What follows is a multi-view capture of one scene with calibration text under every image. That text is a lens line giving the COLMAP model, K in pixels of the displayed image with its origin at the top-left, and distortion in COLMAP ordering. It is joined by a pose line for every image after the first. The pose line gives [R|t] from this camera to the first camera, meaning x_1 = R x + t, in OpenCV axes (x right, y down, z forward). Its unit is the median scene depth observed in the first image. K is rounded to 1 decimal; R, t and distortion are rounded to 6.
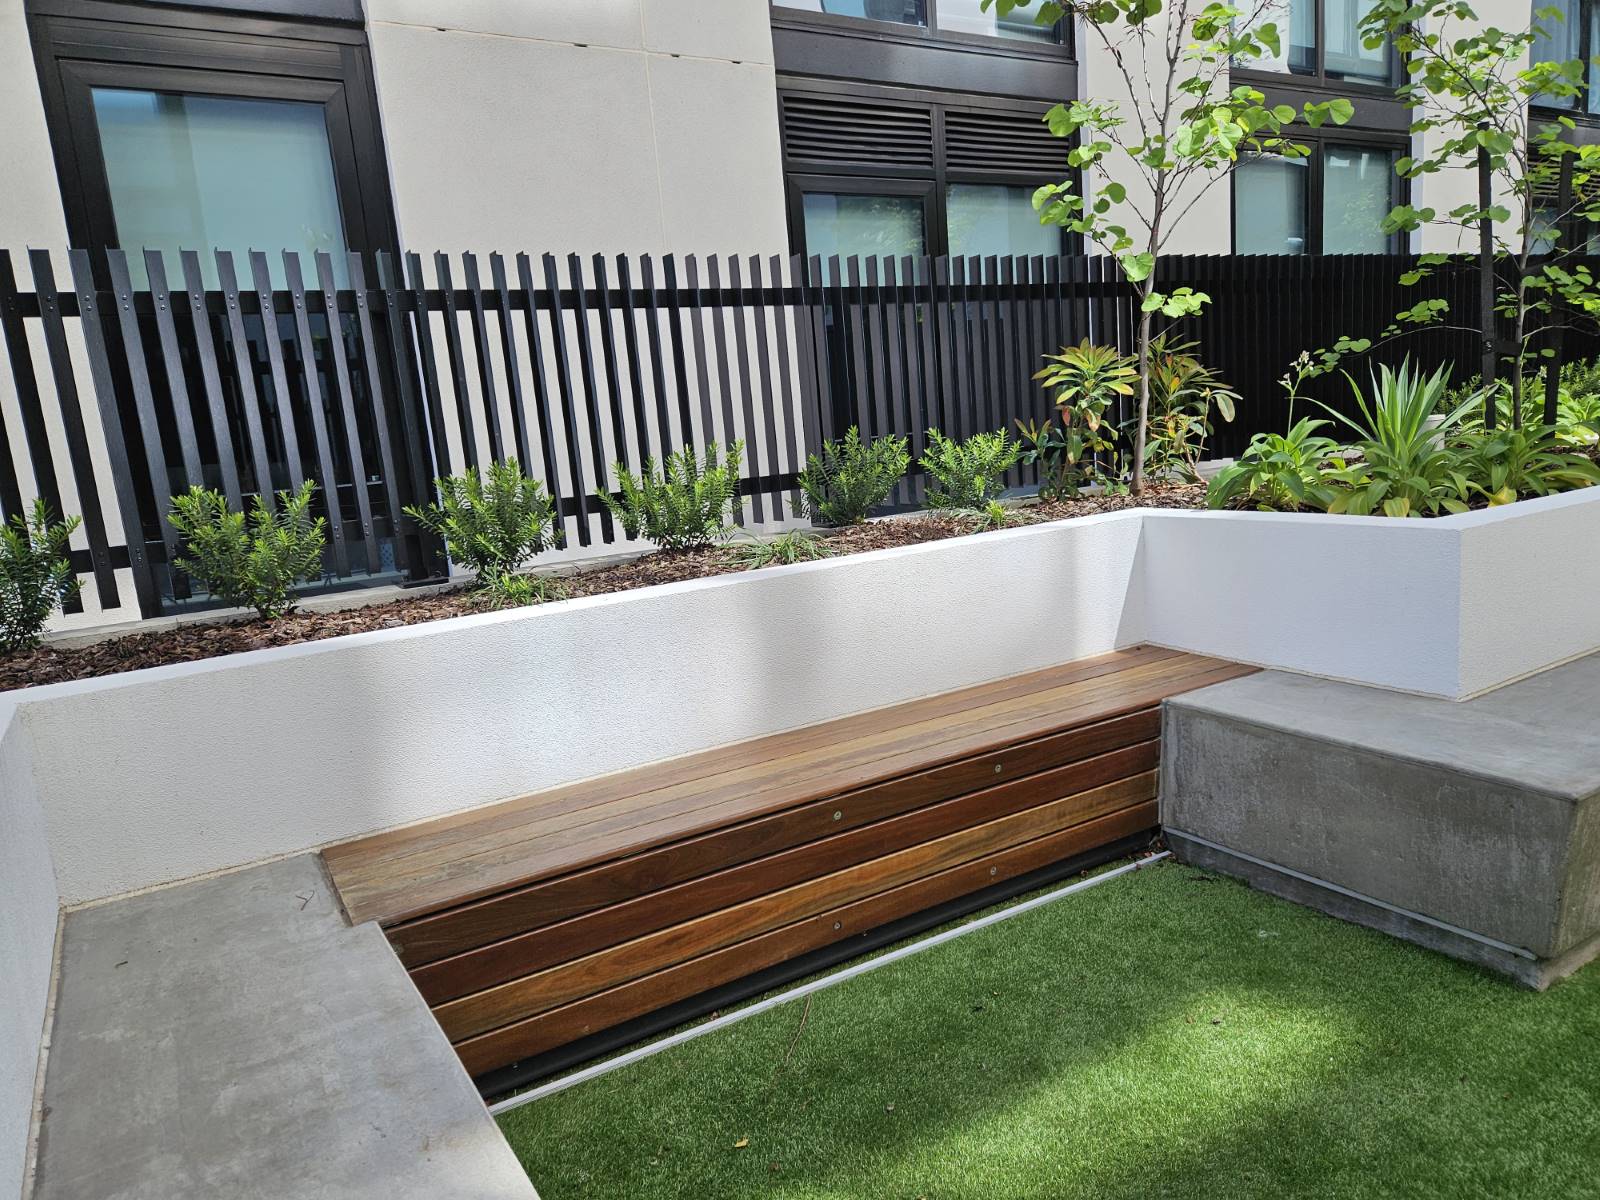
lens RADIAL K [[1062.1, 0, 802.5], [0, 1062.1, 585.6], [0, 0, 1]] dist [0.067757, -0.051161]
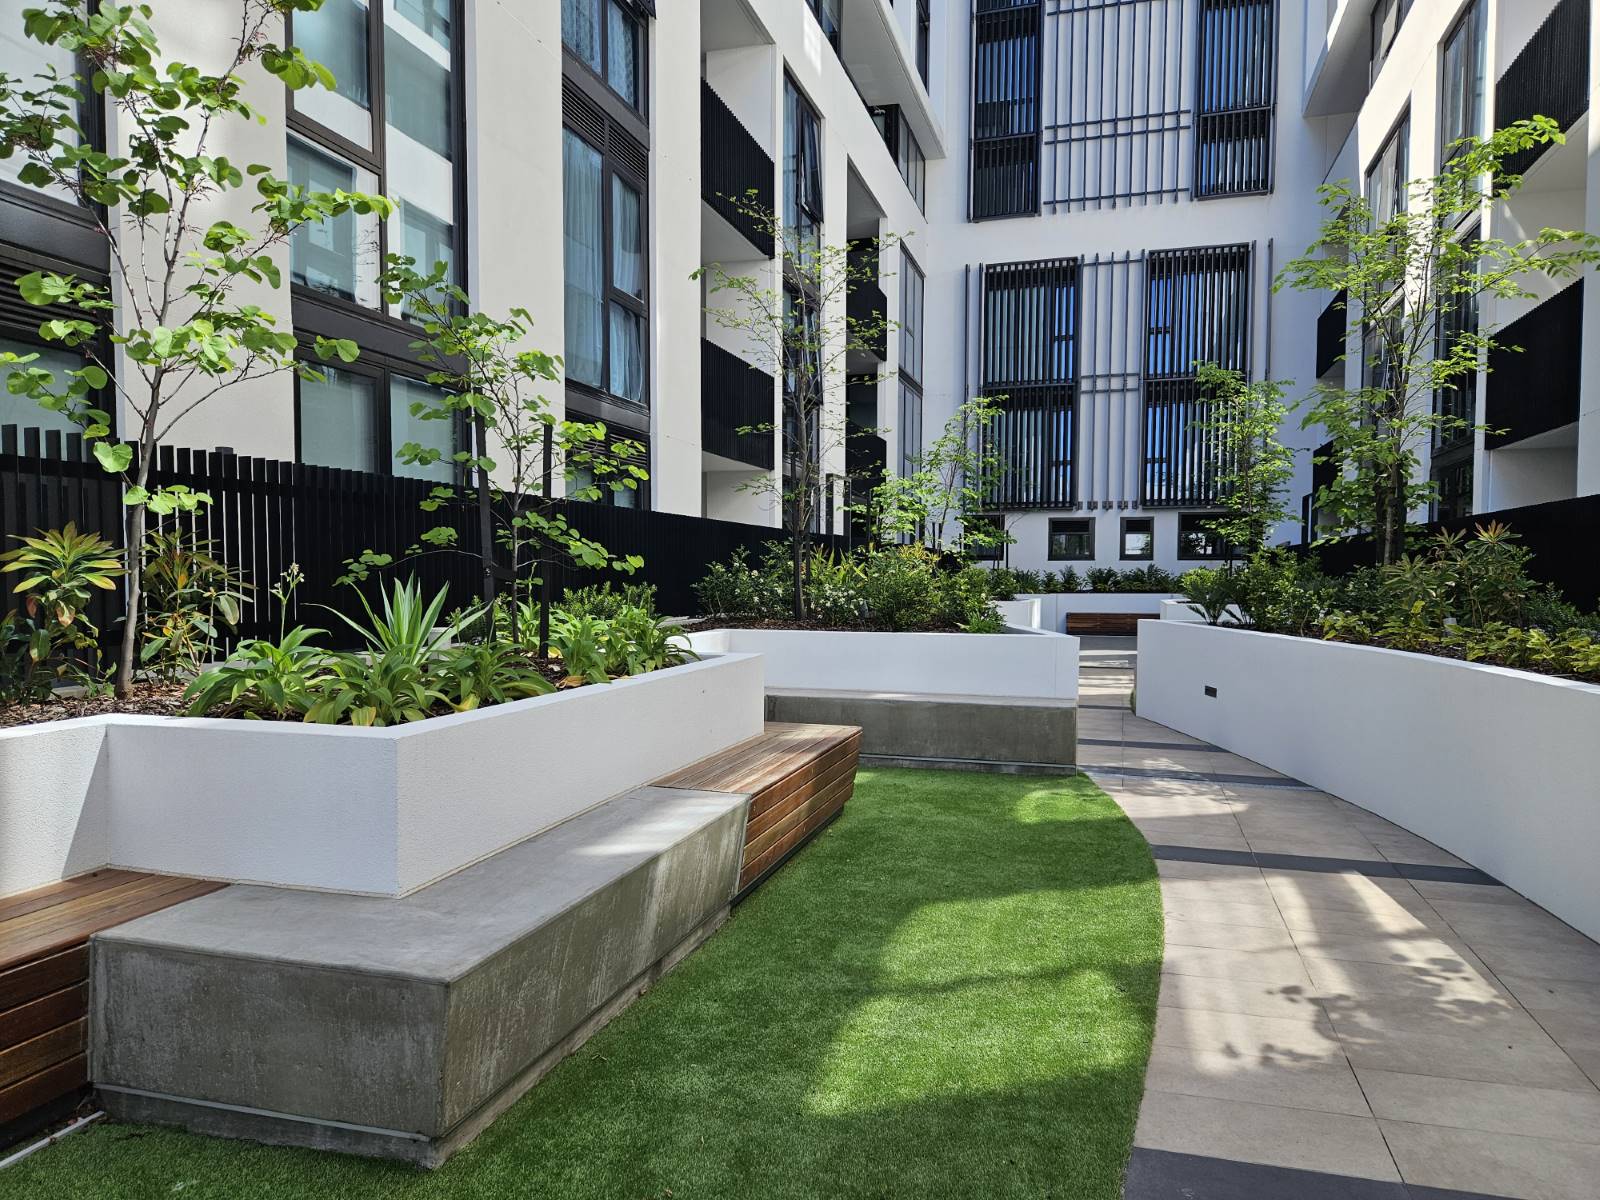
lens RADIAL K [[1066.0, 0, 800.0], [0, 1066.0, 600.0], [0, 0, 1]] dist [0.072524, -0.050078]
pose [[0.744167, 0.066801, 0.664645, 0.150134], [0.037710, 0.989199, -0.141642, -0.017905], [-0.666928, 0.130469, 0.733611, -0.091800]]
